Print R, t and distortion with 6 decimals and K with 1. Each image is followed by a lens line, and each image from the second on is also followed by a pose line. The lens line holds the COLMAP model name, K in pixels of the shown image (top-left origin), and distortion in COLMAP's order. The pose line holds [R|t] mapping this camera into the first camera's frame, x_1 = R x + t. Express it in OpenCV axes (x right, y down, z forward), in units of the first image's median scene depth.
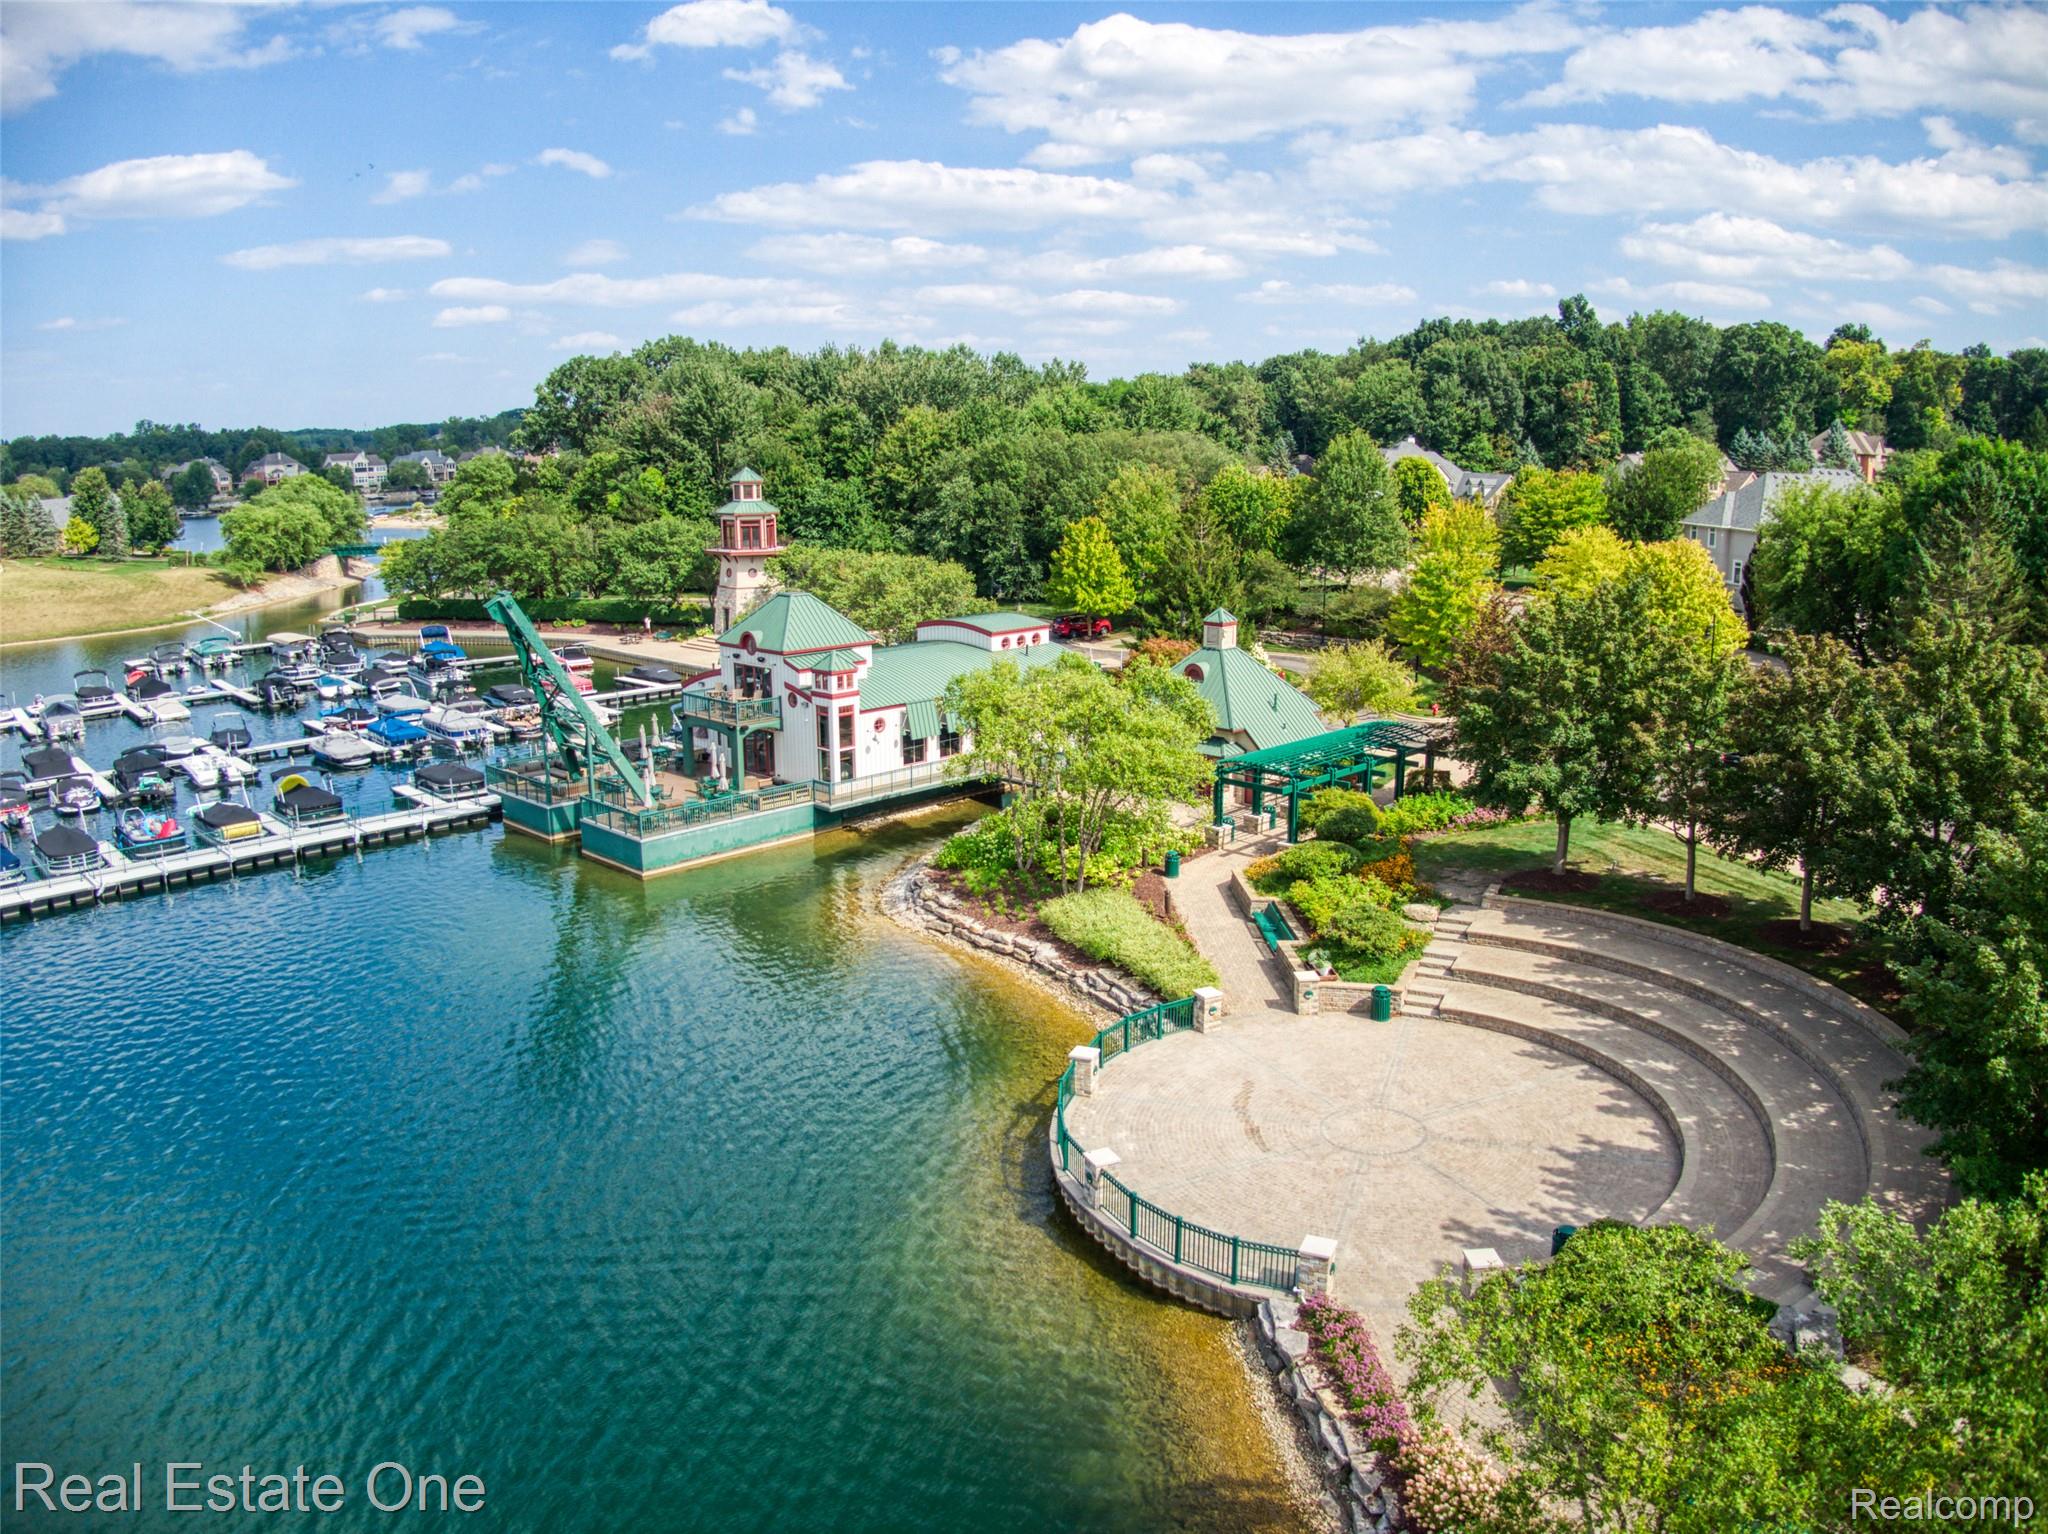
lens RADIAL K [[1489.0, 0, 949.8], [0, 1489.0, 763.1], [0, 0, 1]] dist [-0.185543, -0.005835]
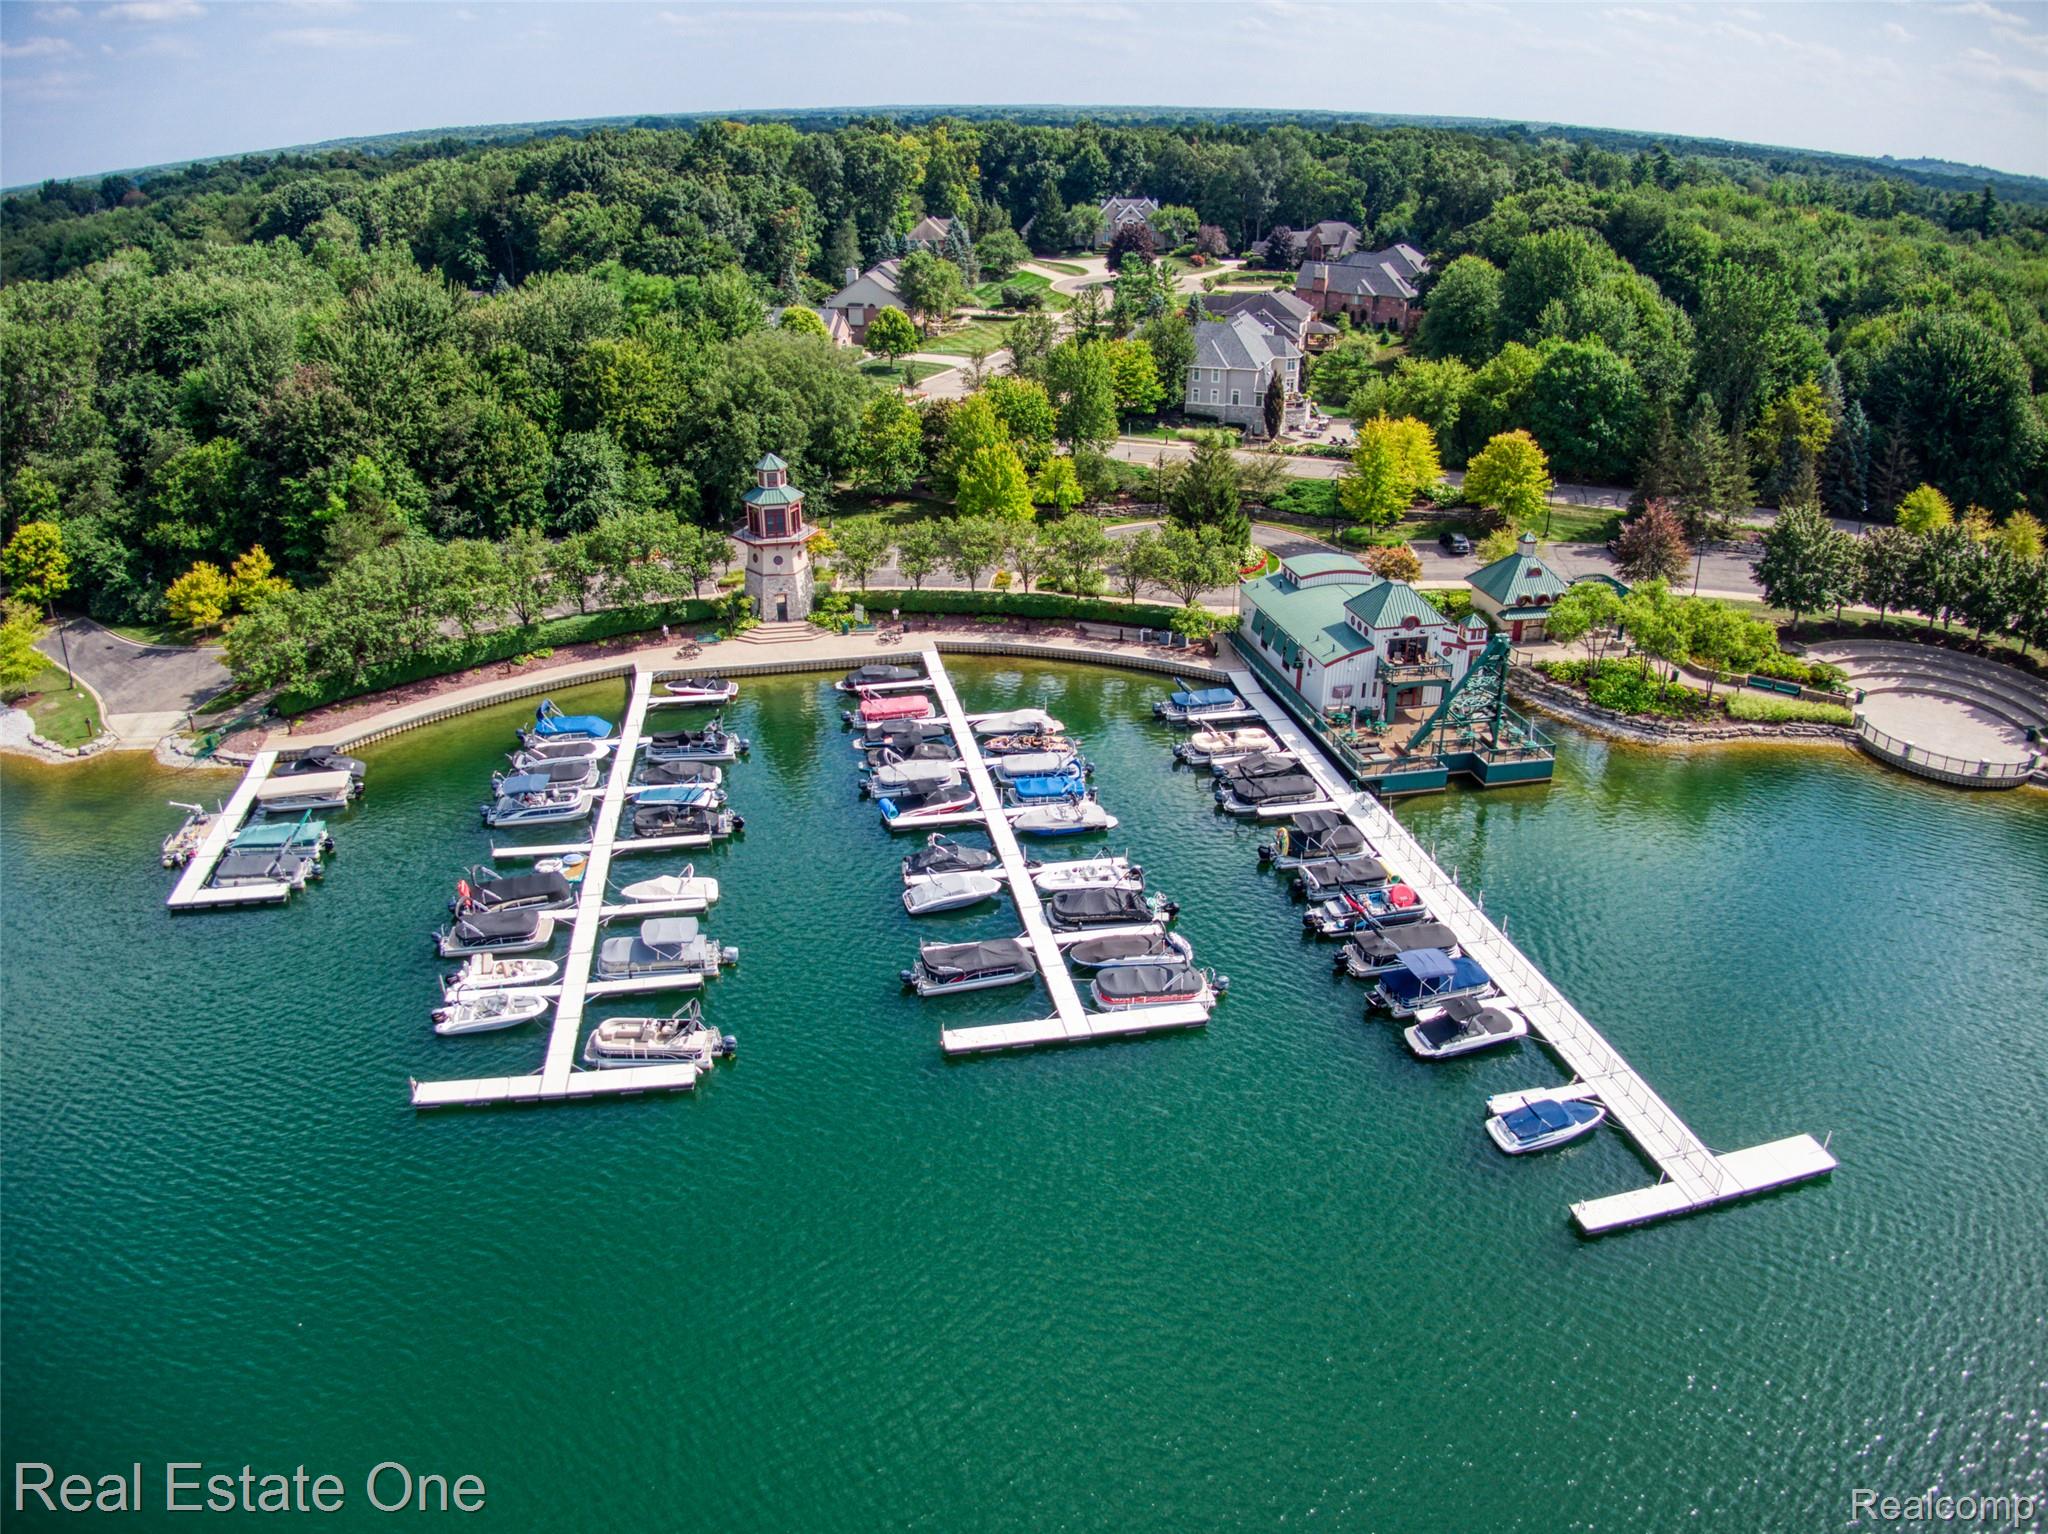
lens RADIAL K [[1477.6, 0, 1021.8], [0, 1477.6, 780.9], [0, 0, 1]] dist [-0.177880, -0.003561]
pose [[0.531670, -0.353577, 0.769617, -0.793698], [0.184546, 0.935220, 0.302170, -0.232975], [-0.826602, -0.018625, 0.562479, 0.278992]]
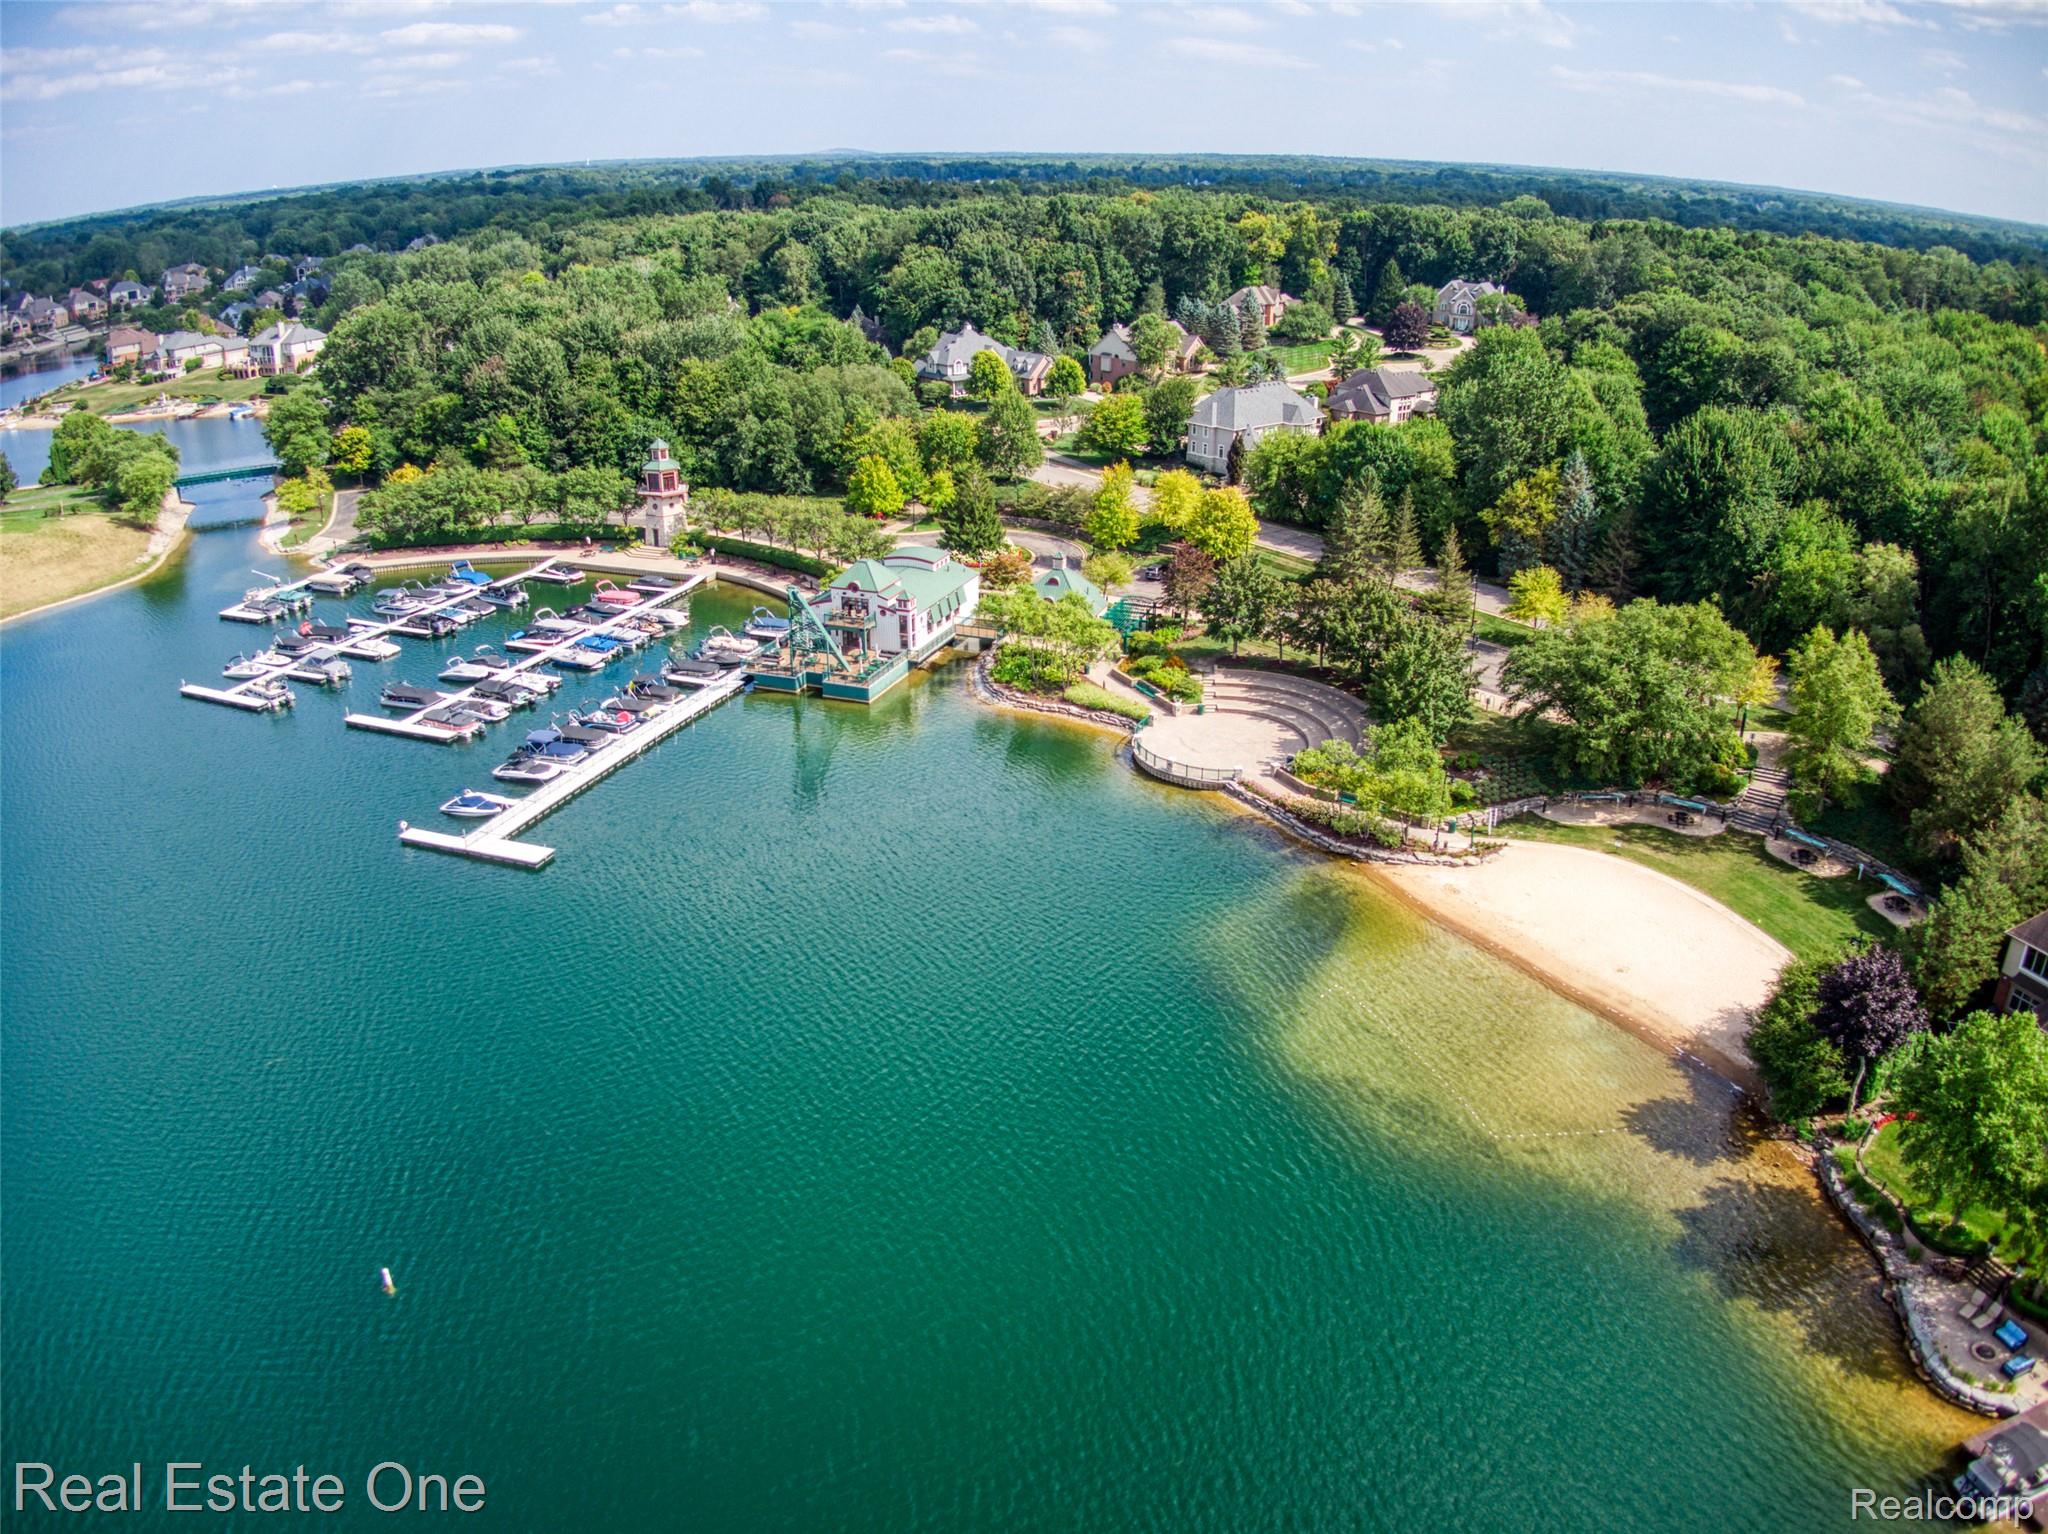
lens RADIAL K [[1443.3, 0, 1023.5], [0, 1443.3, 787.8], [0, 0, 1]] dist [-0.150866, -0.024748]
pose [[0.897138, -0.171467, 0.407115, -0.421036], [0.087346, 0.972254, 0.217009, -0.119060], [-0.433029, -0.159127, 0.887223, -0.509271]]
